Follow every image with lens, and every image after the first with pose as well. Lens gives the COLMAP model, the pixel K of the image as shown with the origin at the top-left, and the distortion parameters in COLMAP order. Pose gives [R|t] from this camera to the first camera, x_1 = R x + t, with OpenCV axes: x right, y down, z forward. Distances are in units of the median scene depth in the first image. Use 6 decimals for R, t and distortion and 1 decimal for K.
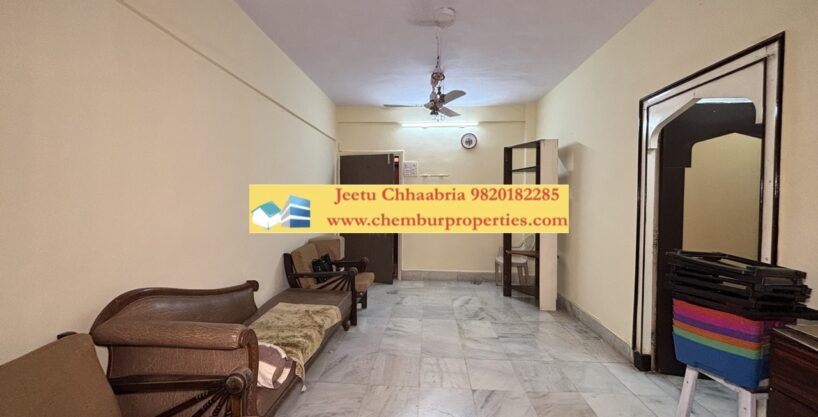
lens RADIAL K [[329.4, 0, 406.4], [0, 329.4, 211.9], [0, 0, 1]] dist [0.000253, 0.000040]
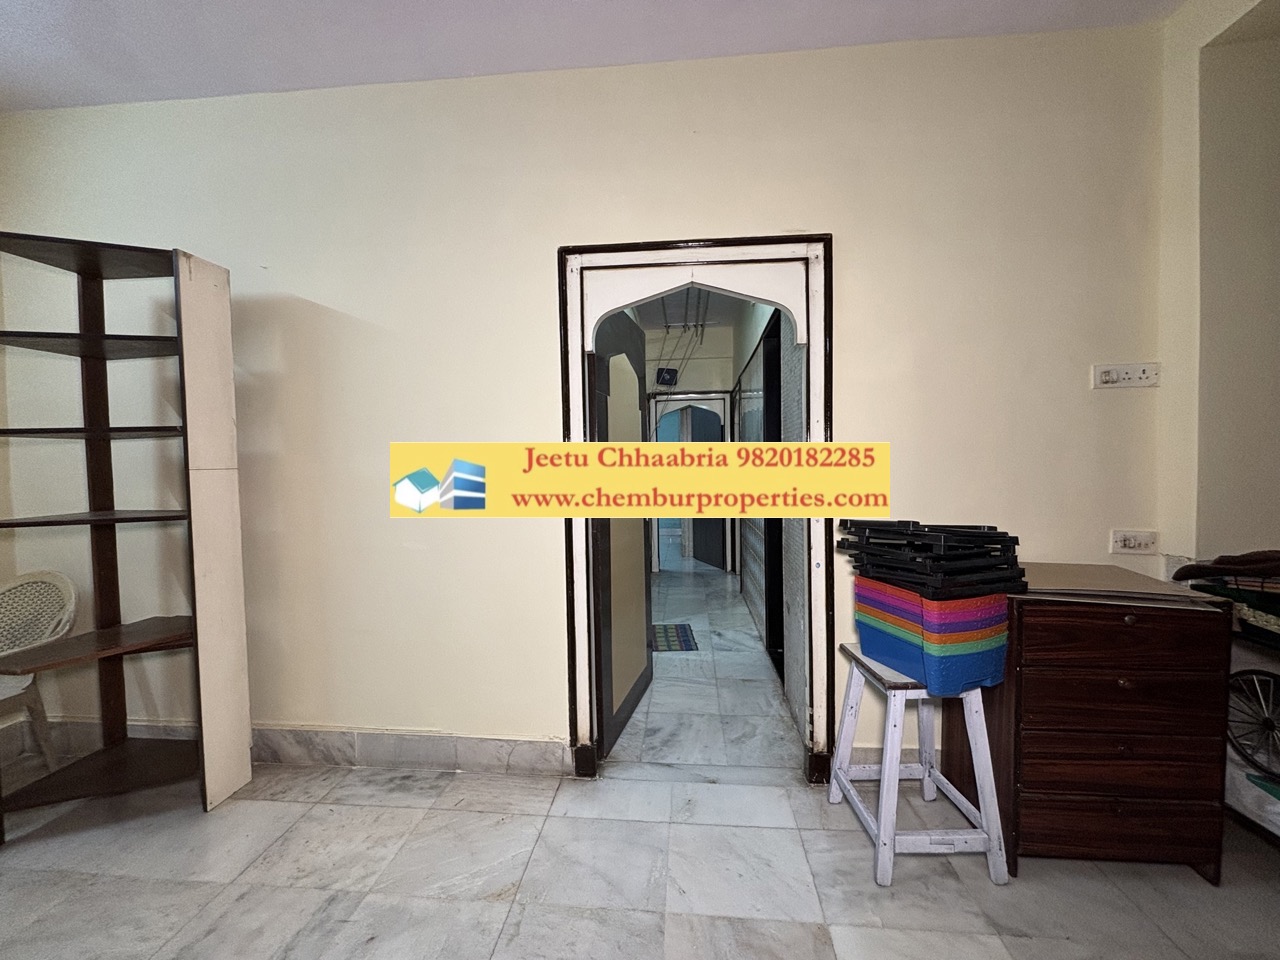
lens RADIAL K [[513.0, 0, 644.3], [0, 513.0, 484.5], [0, 0, 1]] dist [-0.000564, 0.000174]
pose [[0.024311, -0.039367, 0.998929, -0.077649], [0.047701, 0.998132, 0.038174, -0.005763], [-0.998566, 0.046722, 0.026144, 0.862553]]
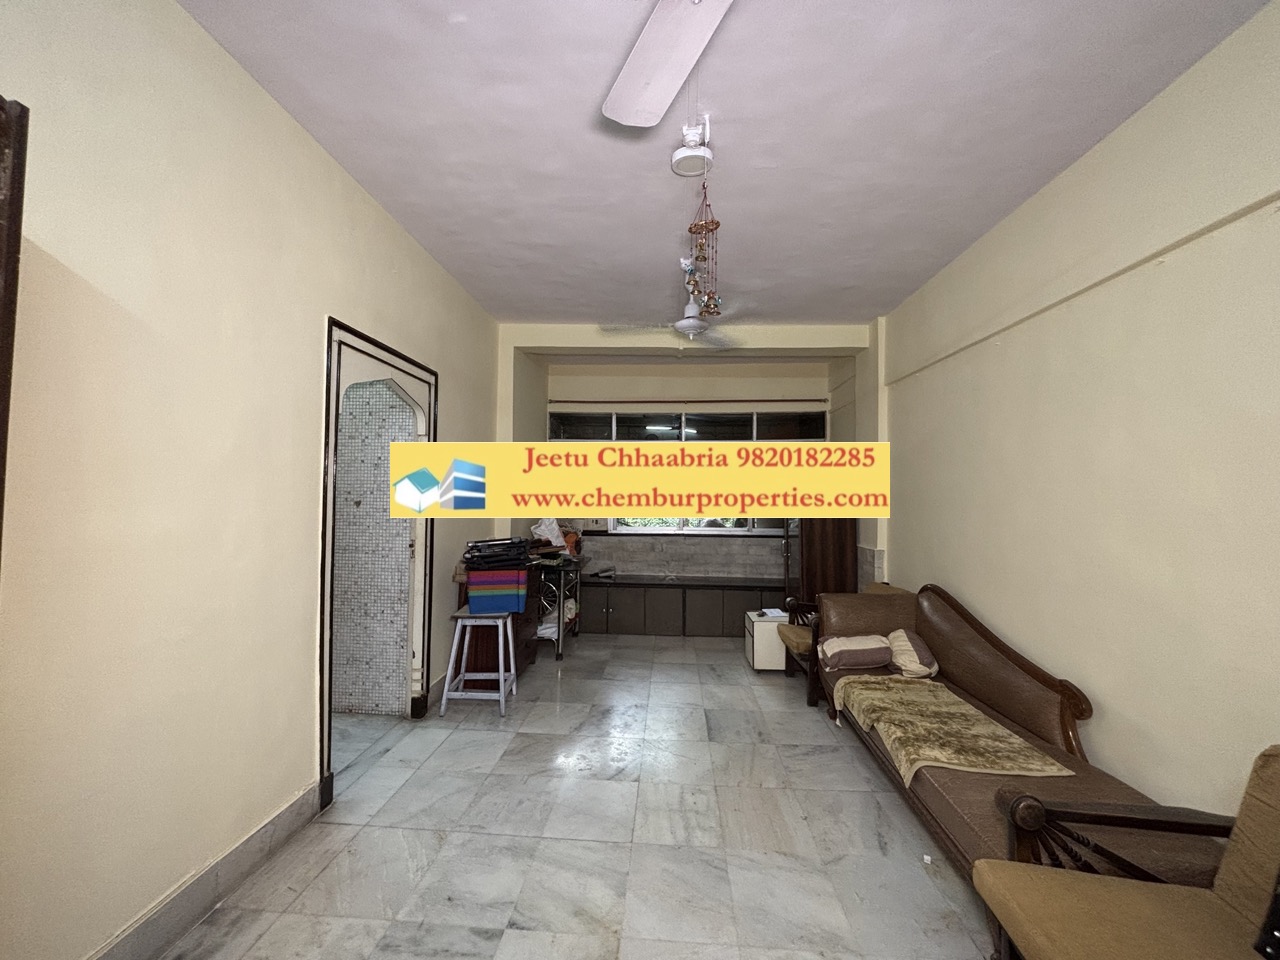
lens RADIAL K [[513.0, 0, 644.3], [0, 513.0, 484.5], [0, 0, 1]] dist [-0.000564, 0.000174]
pose [[-0.999635, -0.026059, -0.007092, 0.188060], [-0.026192, 0.999471, 0.019286, -0.093482], [0.006585, 0.019465, -0.999789, 1.838685]]
